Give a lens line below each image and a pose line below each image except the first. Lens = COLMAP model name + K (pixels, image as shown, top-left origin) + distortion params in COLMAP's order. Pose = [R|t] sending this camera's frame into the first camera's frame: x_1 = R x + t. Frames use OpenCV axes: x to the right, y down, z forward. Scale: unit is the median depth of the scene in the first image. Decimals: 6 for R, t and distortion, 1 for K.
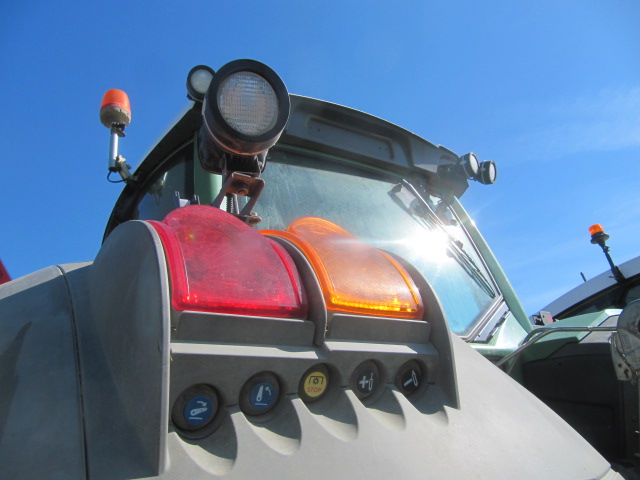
lens RADIAL K [[524.5, 0, 320.0], [0, 524.5, 240.0], [0, 0, 1]] dist [-0.050932, 0.020290]
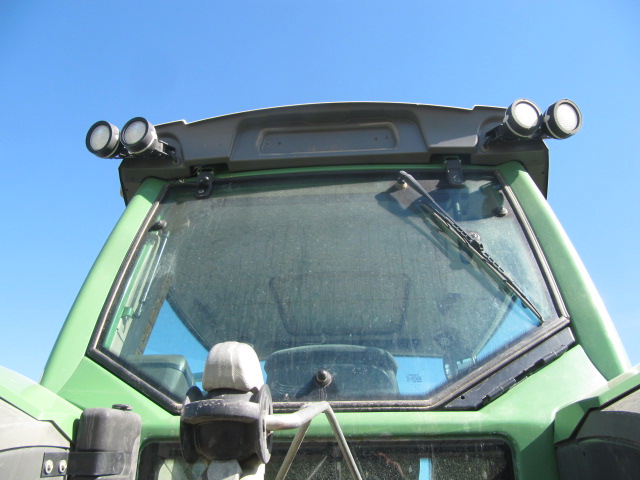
lens RADIAL K [[524.5, 0, 320.0], [0, 524.5, 240.0], [0, 0, 1]] dist [-0.050932, 0.020290]
pose [[0.809124, -0.213009, -0.547672, 0.437983], [0.166312, 0.976893, -0.134239, 0.052117], [0.563611, 0.017532, 0.825854, 0.354200]]
